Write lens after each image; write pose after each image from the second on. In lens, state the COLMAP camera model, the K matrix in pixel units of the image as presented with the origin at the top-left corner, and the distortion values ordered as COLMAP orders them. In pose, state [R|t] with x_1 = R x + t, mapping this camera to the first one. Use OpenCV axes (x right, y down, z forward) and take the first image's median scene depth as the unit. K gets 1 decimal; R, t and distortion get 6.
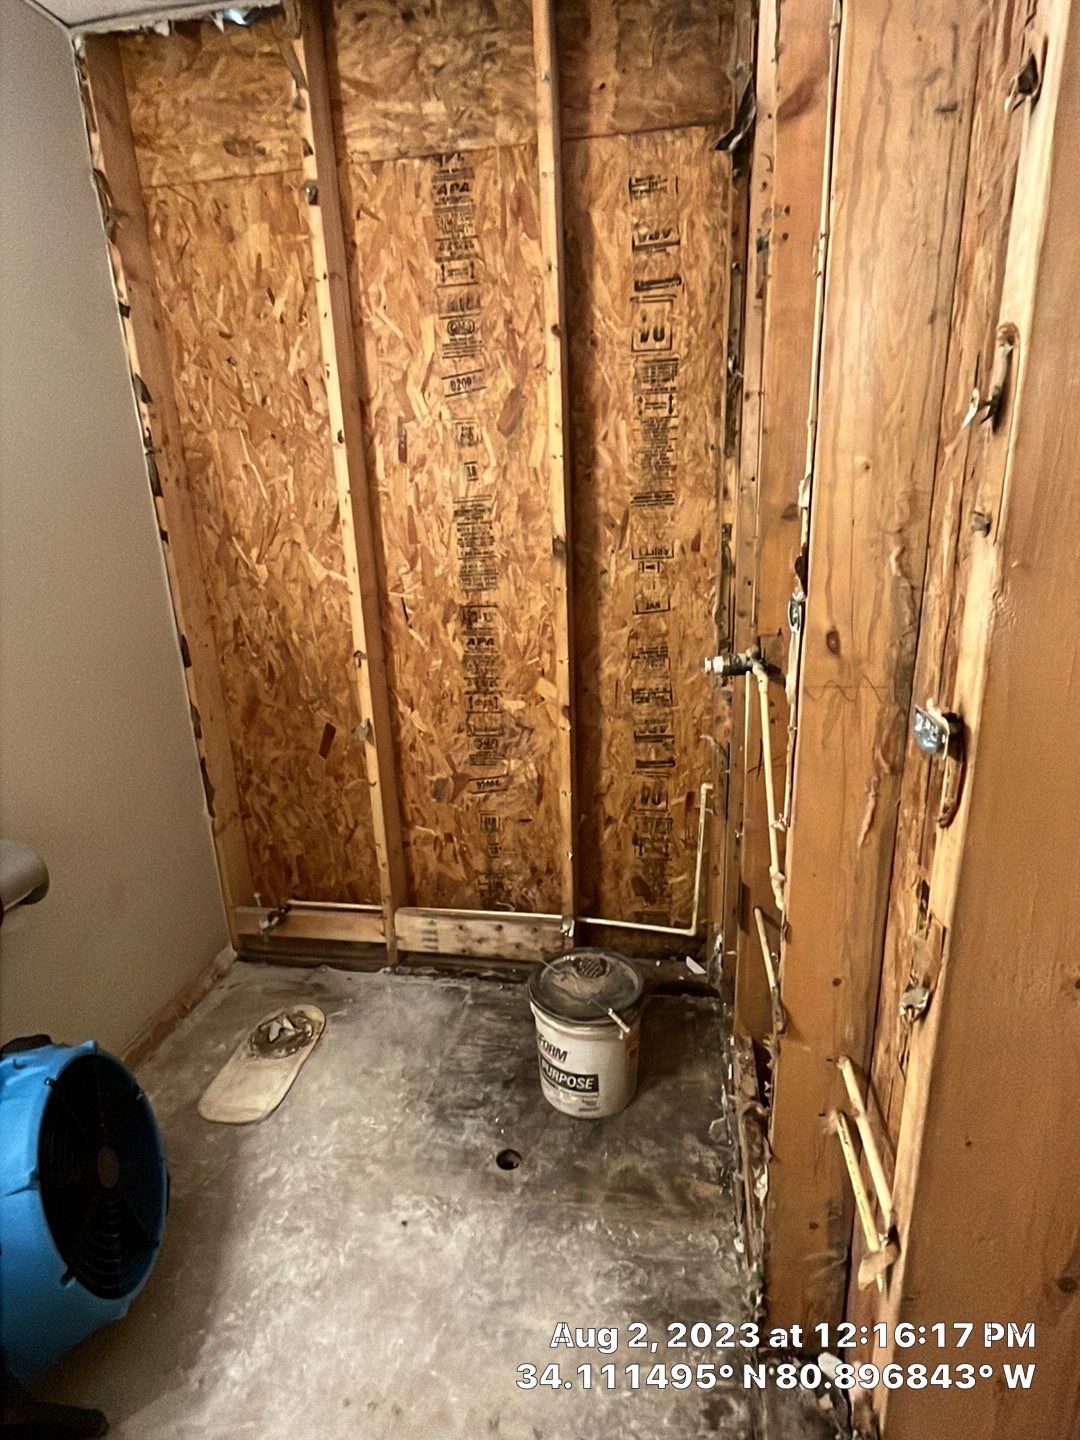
lens RADIAL K [[757.1, 0, 540.2], [0, 757.1, 717.8], [0, 0, 1]] dist [-0.002606, -0.000412]
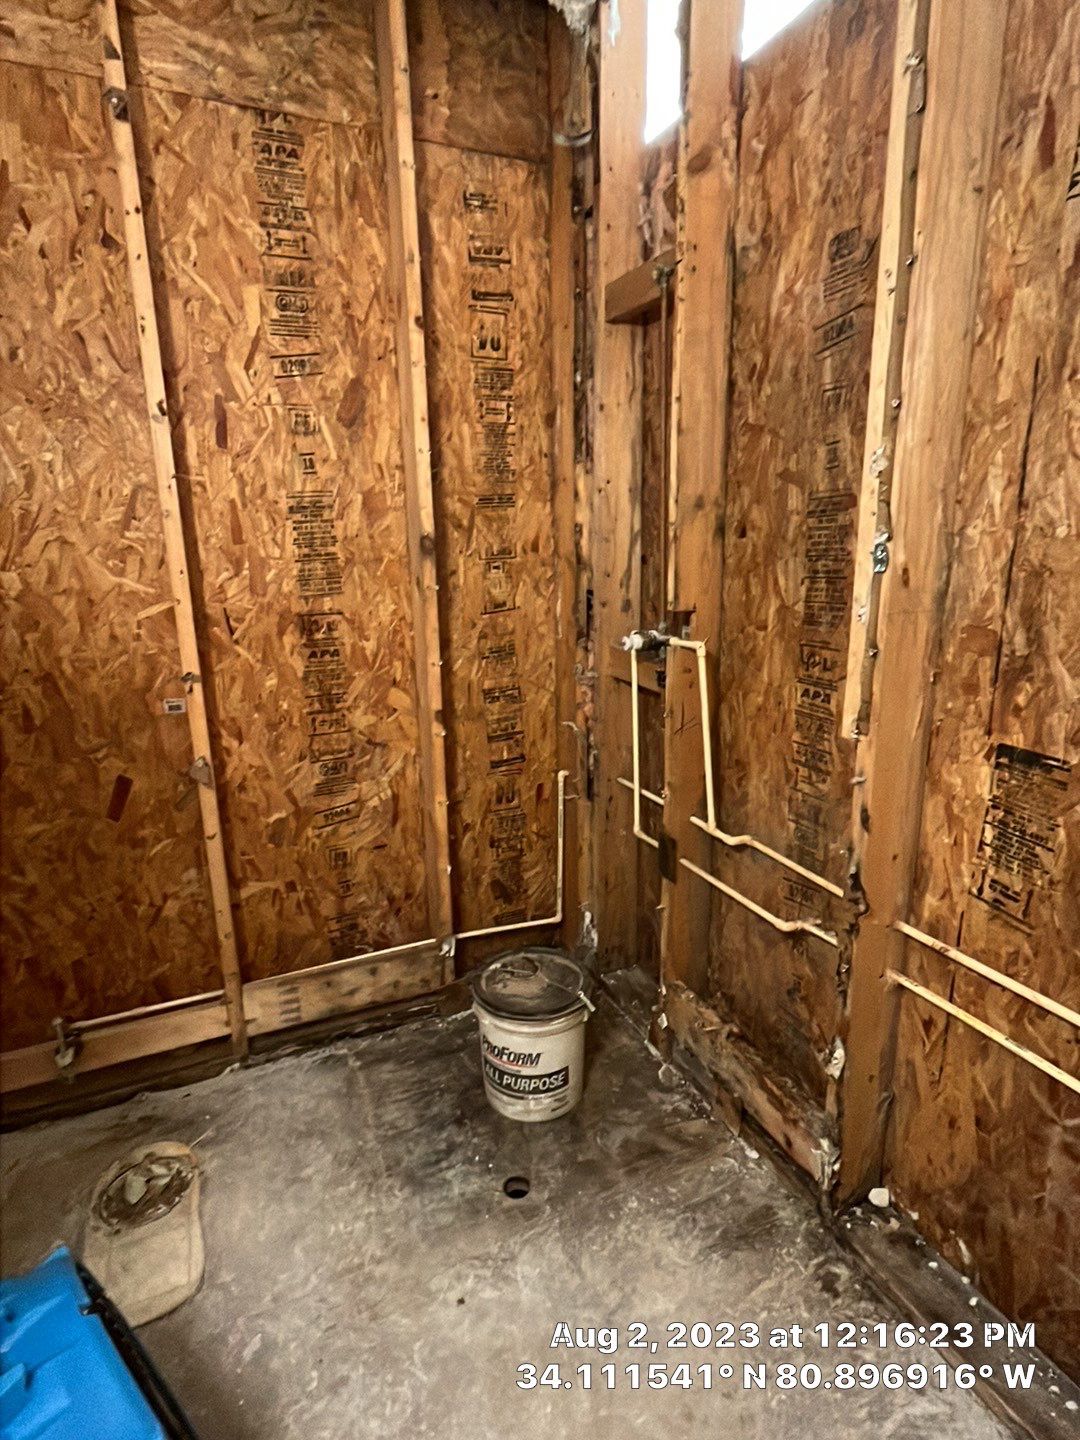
lens RADIAL K [[757.1, 0, 540.4], [0, 757.1, 717.5], [0, 0, 1]] dist [-0.002606, -0.000412]
pose [[0.833153, -0.111657, 0.541654, -0.385121], [0.146364, 0.989002, -0.021257, 0.032770], [-0.533323, 0.096989, 0.840333, 0.127093]]
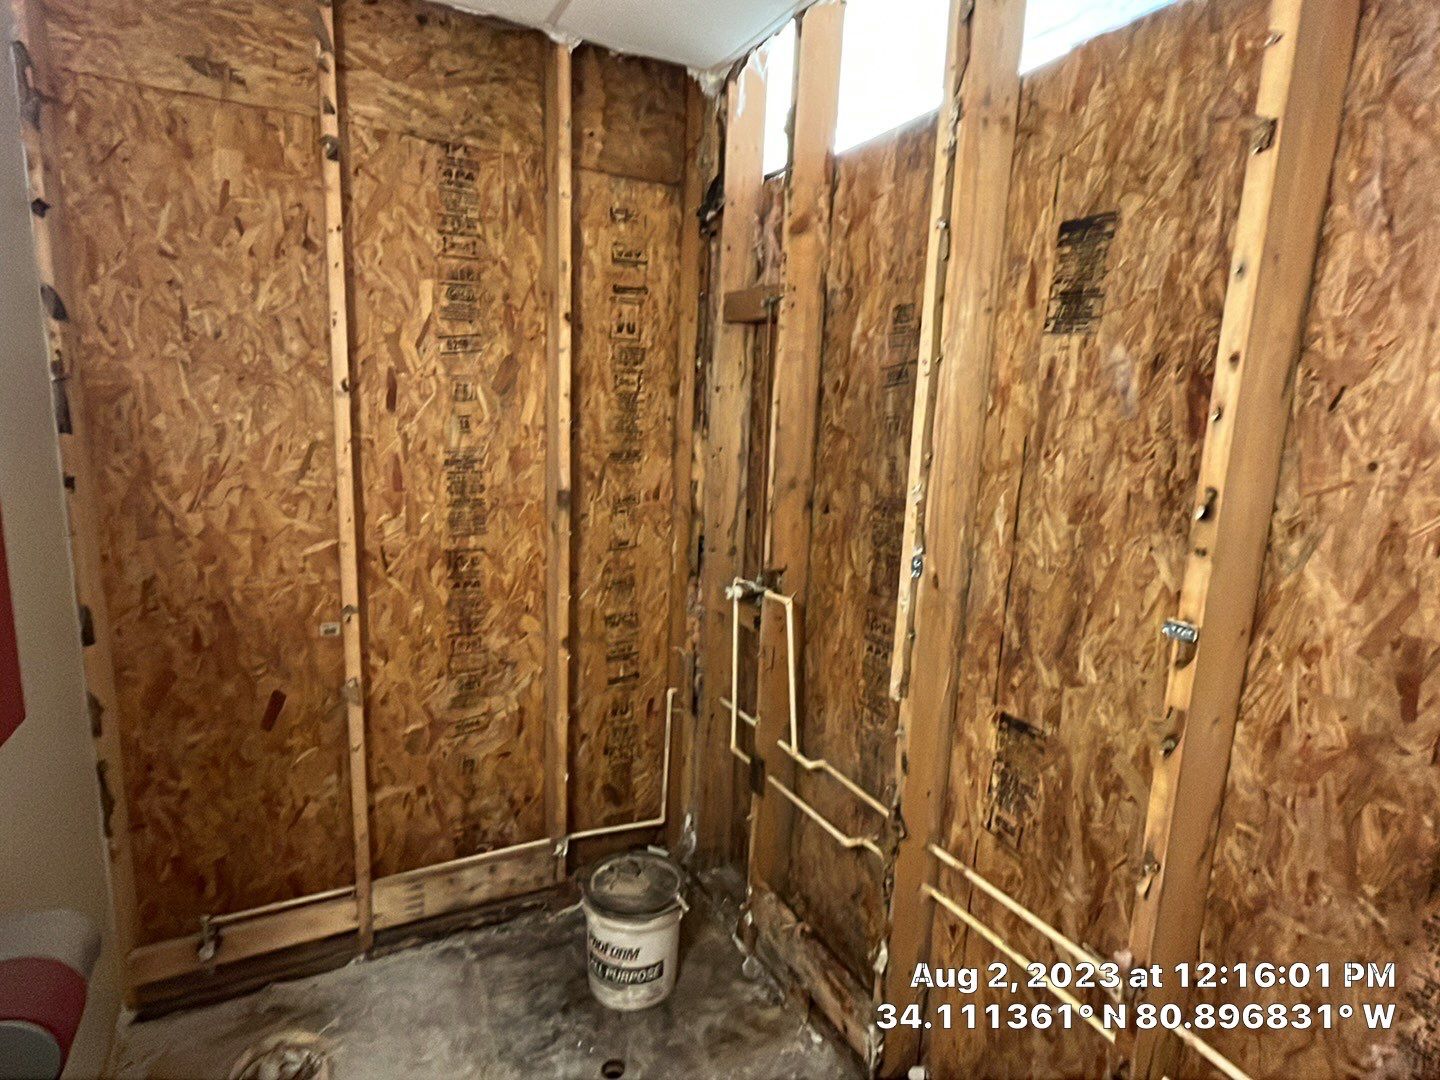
lens RADIAL K [[757.1, 0, 720.0], [0, 757.1, 537.5], [0, 0, 1]] dist [-0.002606, -0.000412]
pose [[0.789843, -0.038458, 0.612103, -0.462707], [0.106123, 0.991548, -0.074639, -0.054862], [-0.604059, 0.123911, 0.787248, -0.020119]]
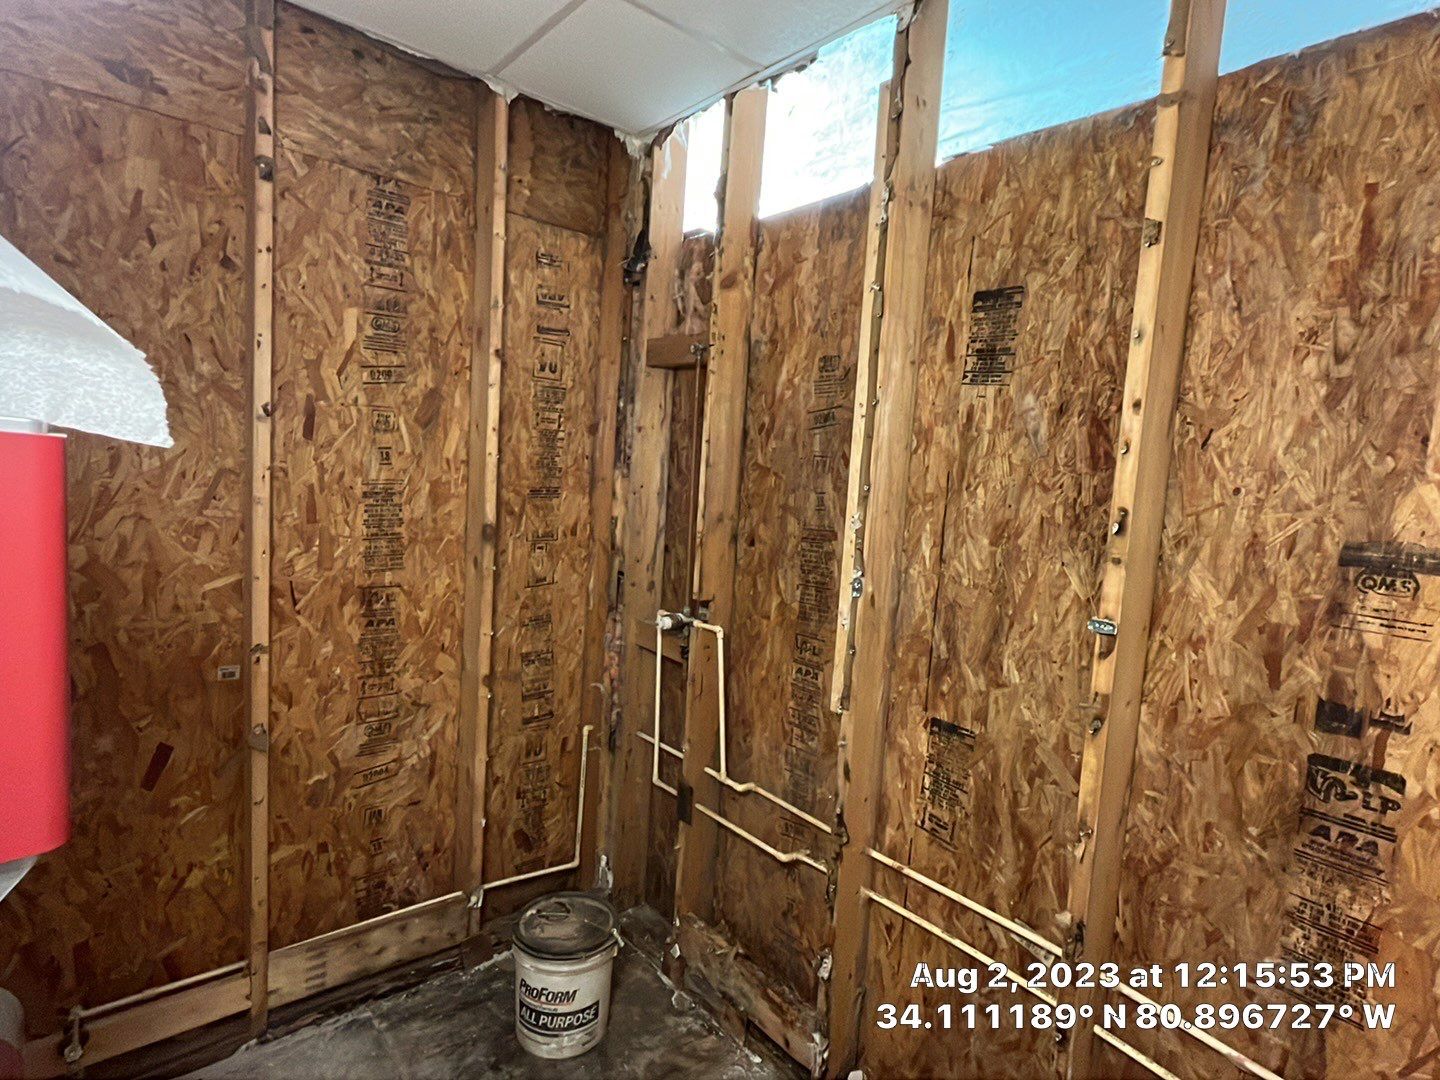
lens RADIAL K [[757.1, 0, 719.7], [0, 757.1, 537.6], [0, 0, 1]] dist [-0.002606, -0.000412]
pose [[0.645389, 0.005734, 0.763832, -0.582116], [0.132583, 0.983953, -0.119411, -0.036483], [-0.752260, 0.178338, 0.634272, 0.034462]]
